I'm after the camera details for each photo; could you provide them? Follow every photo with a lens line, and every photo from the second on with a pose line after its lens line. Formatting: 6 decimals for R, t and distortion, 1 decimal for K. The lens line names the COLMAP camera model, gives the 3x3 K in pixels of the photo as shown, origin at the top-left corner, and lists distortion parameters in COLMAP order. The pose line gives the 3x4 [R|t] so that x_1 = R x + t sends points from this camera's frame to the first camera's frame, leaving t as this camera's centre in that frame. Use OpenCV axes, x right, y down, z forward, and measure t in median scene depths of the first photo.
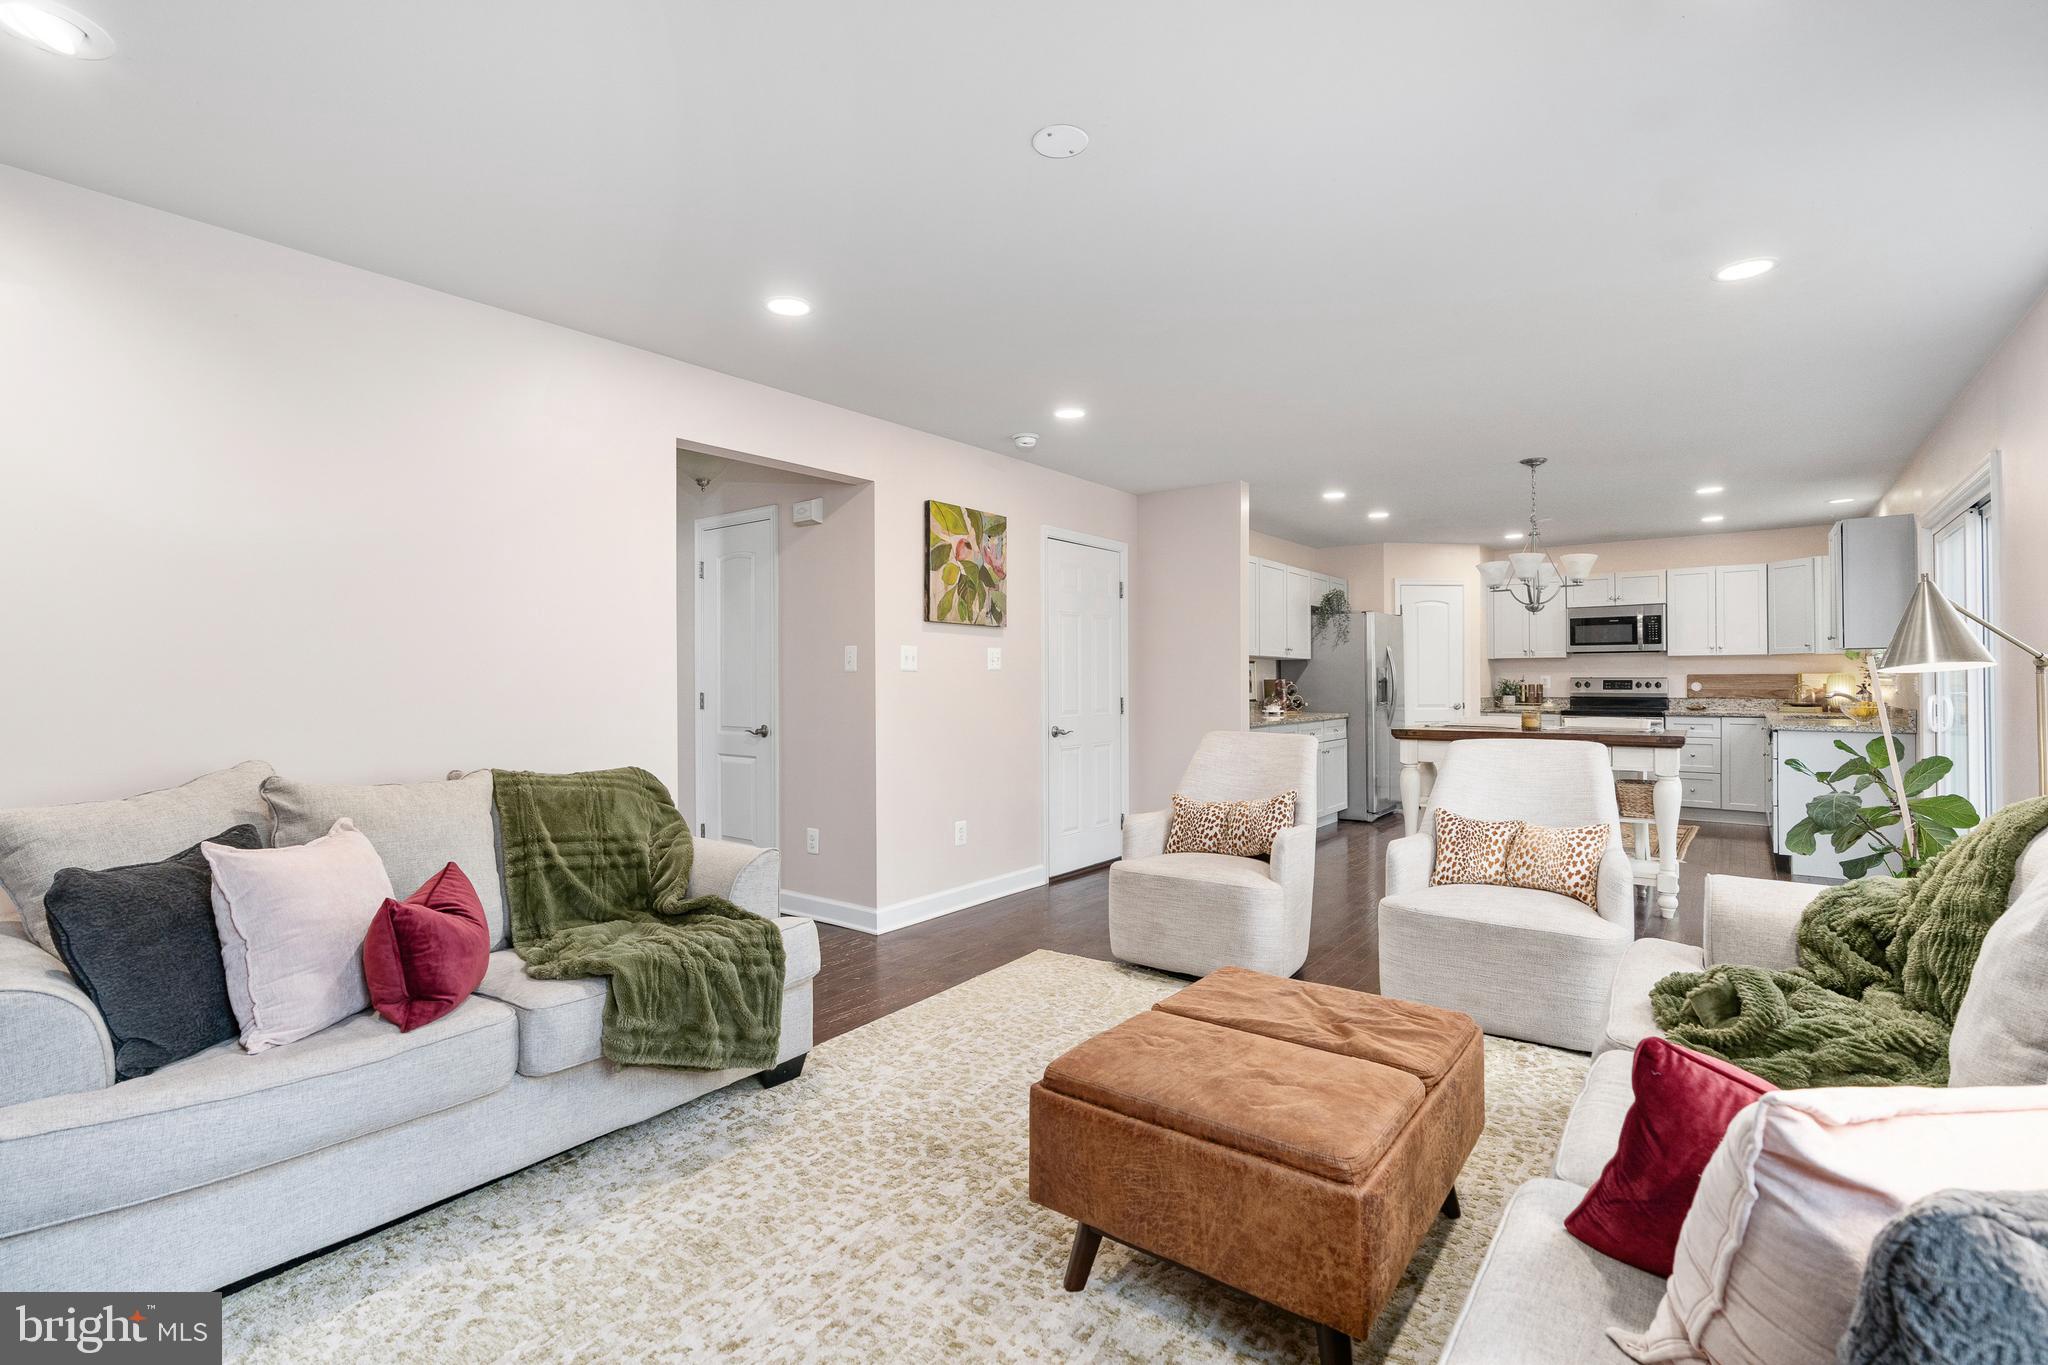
lens RADIAL K [[937.7, 0, 1020.1], [0, 937.7, 668.1], [0, 0, 1]] dist [-0.014301, 0.009769]
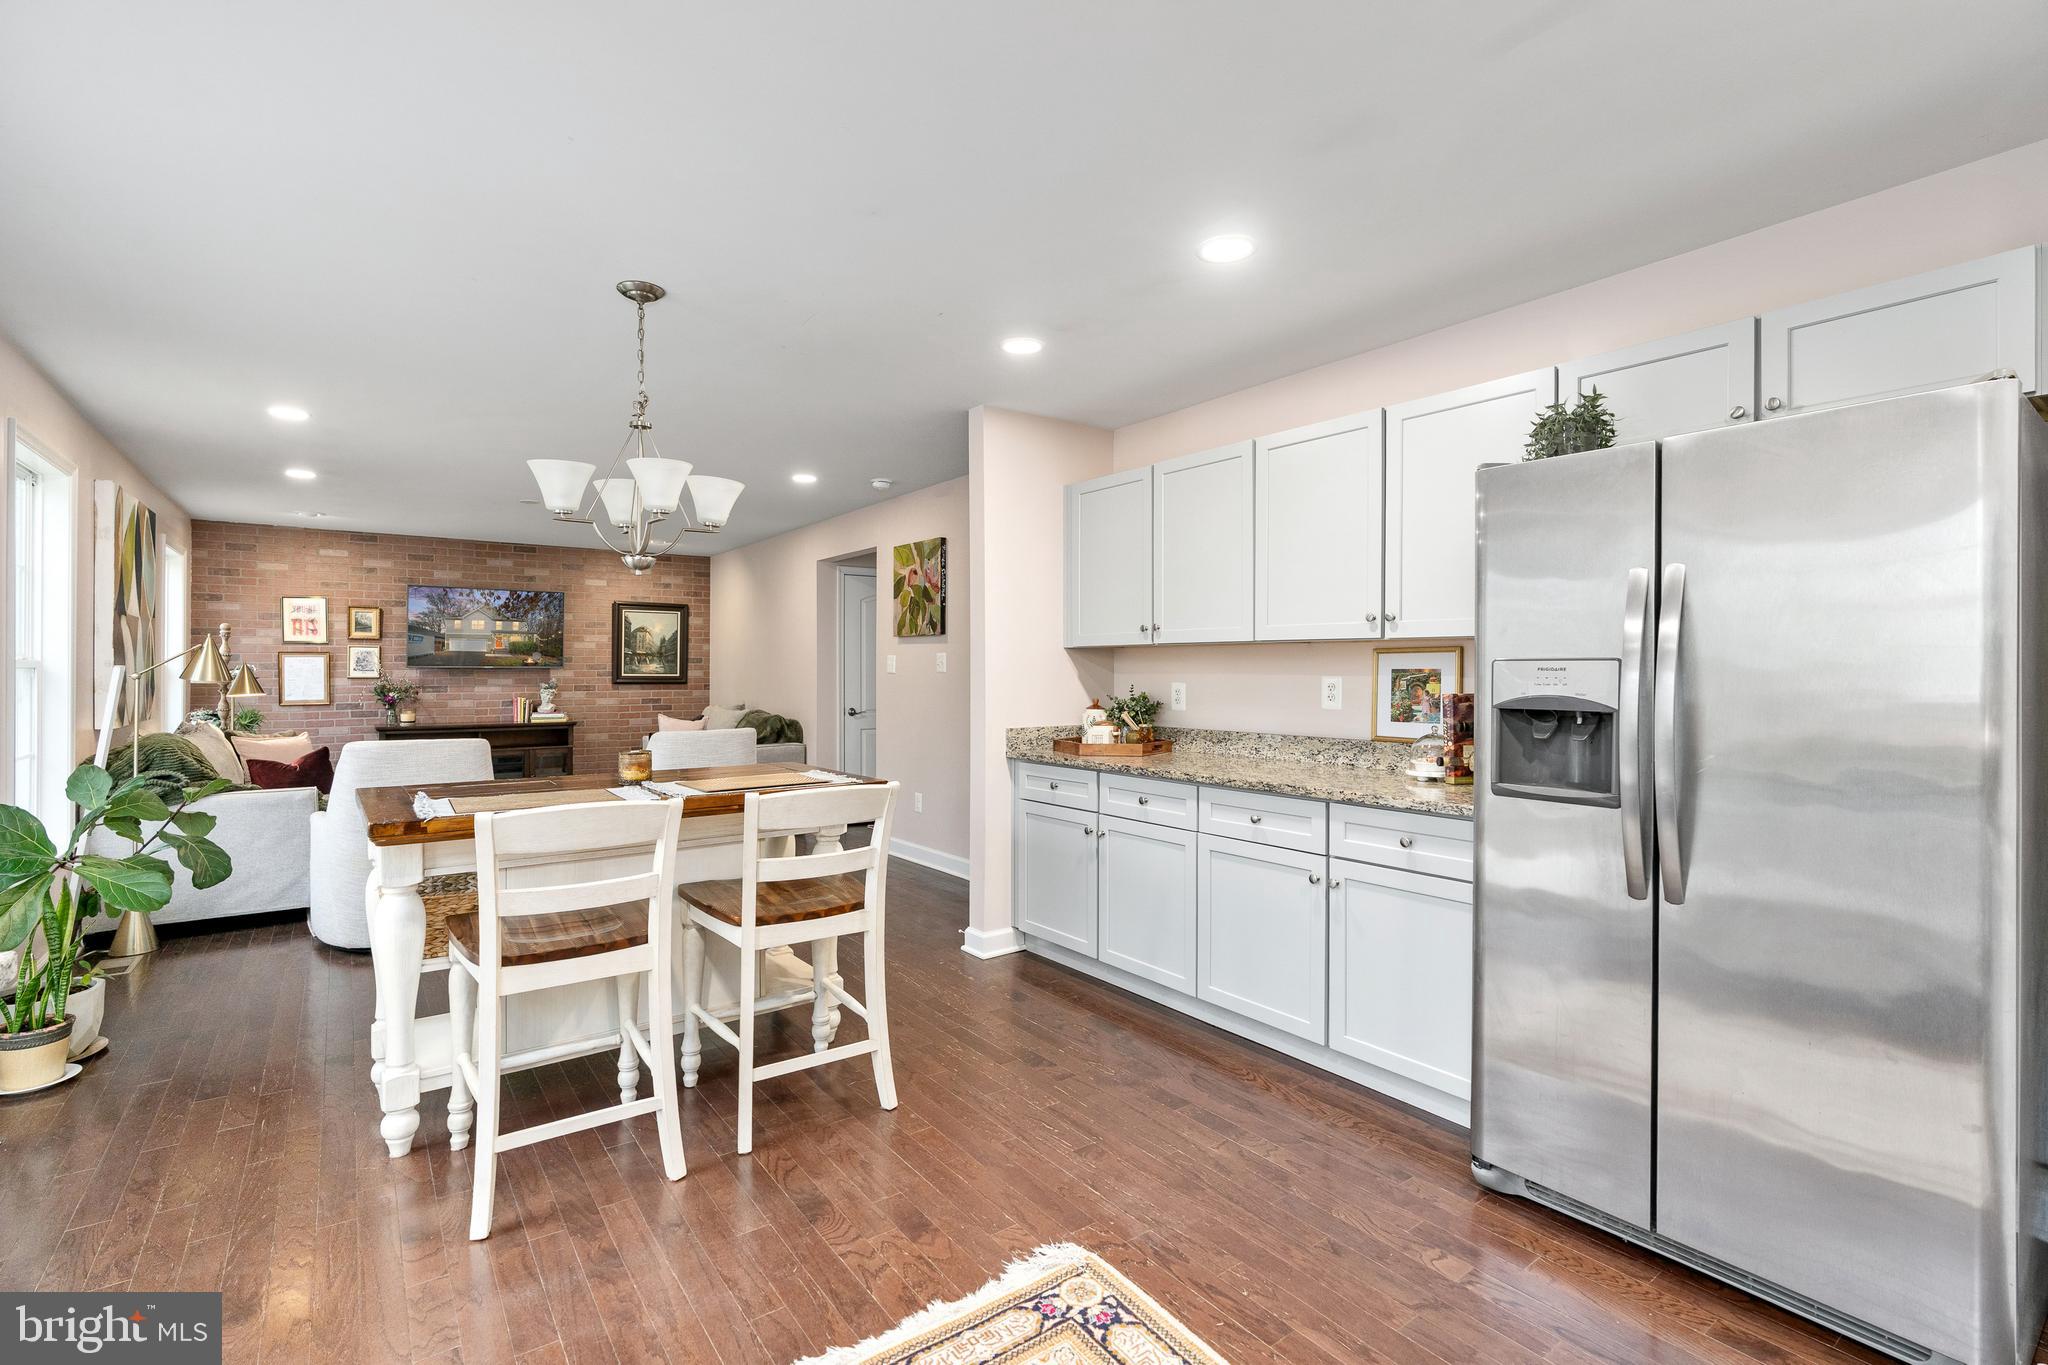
lens RADIAL K [[937.7, 0, 1020.1], [0, 937.7, 668.1], [0, 0, 1]] dist [-0.014301, 0.009769]
pose [[-0.284629, 0.000143, -0.958638, 1.020183], [0.010414, 0.999941, -0.002943, 0.001143], [0.958581, -0.010821, -0.284614, 1.381457]]
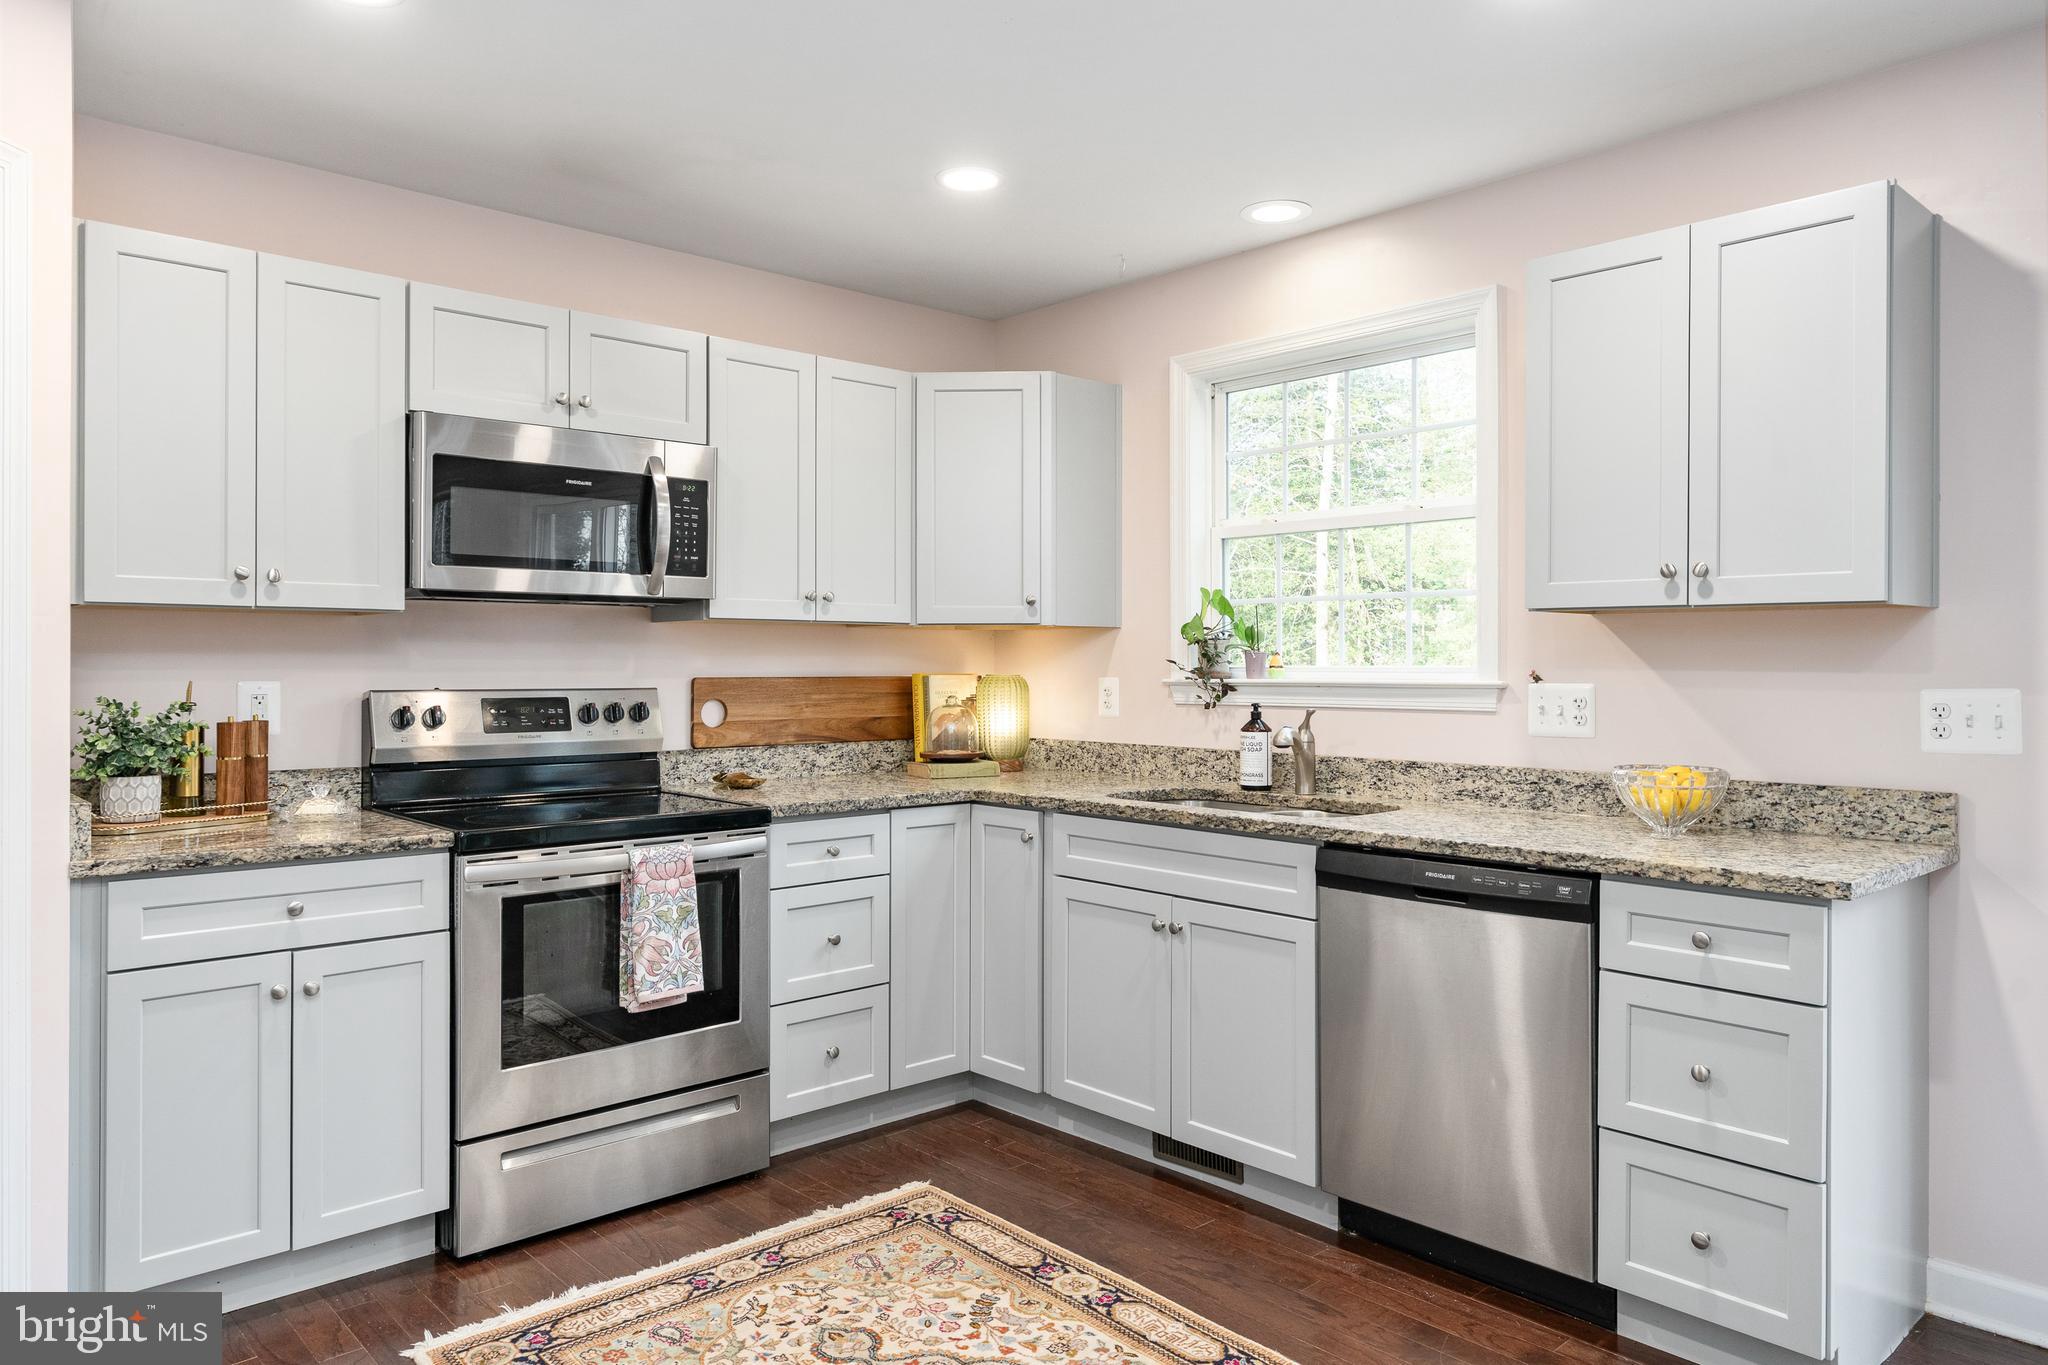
lens RADIAL K [[1333.6, 0, 1019.6], [0, 1333.6, 662.3], [0, 0, 1]] dist [-0.001275, 0.000156]
pose [[0.170202, 0.004901, 0.985397, 0.429305], [-0.009659, 0.999948, -0.003305, 0.002759], [-0.985362, -0.008956, 0.170241, 1.266175]]
